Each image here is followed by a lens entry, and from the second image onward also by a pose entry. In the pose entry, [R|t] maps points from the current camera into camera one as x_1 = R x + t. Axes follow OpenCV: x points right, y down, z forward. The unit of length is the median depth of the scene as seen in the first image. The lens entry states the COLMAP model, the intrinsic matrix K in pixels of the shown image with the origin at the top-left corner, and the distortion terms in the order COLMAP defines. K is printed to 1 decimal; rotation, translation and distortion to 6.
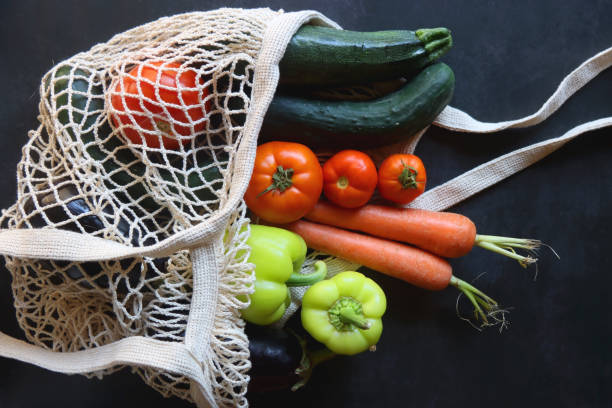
lens RADIAL K [[625.4, 0, 317.8], [0, 625.4, 207.8], [0, 0, 1]] dist [-0.096750, 0.000000]
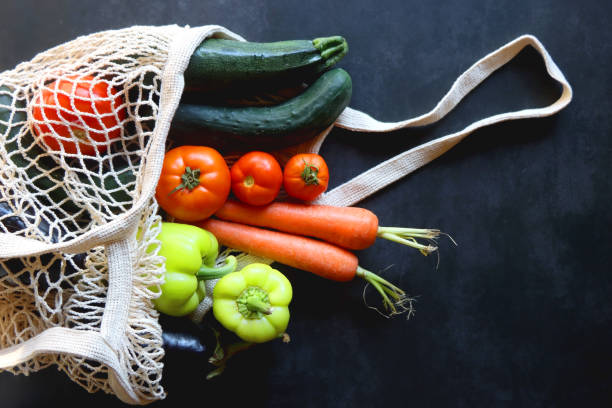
lens RADIAL K [[655.1, 0, 289.3], [0, 655.1, 192.5], [0, 0, 1]] dist [-0.080988, 0.000000]
pose [[0.999374, -0.035283, -0.002694, 0.115824], [0.034979, 0.996532, -0.075495, 0.068669], [0.005348, 0.075353, 0.997143, -0.127390]]
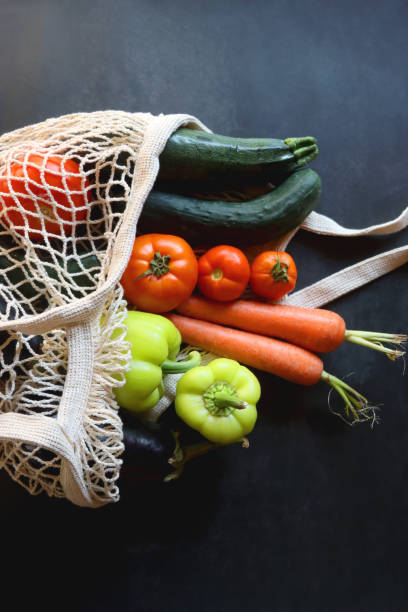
lens RADIAL K [[584.5, 0, 206.0], [0, 584.5, 303.4], [0, 0, 1]] dist [-0.109140, 0.000000]
pose [[0.998638, 0.015026, 0.049959, -0.027003], [-0.006648, 0.986470, -0.163807, 0.171875], [-0.051745, 0.163252, 0.985227, 0.058995]]
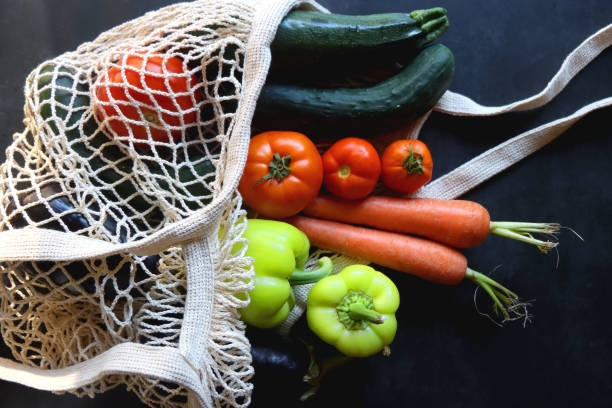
lens RADIAL K [[584.5, 0, 308.2], [0, 584.5, 202.1], [0, 0, 1]] dist [-0.109140, 0.000000]
pose [[0.998543, -0.051966, -0.014557, -0.003801], [0.050251, 0.993688, -0.100291, 0.094473], [0.019677, 0.099414, 0.994852, 0.138021]]
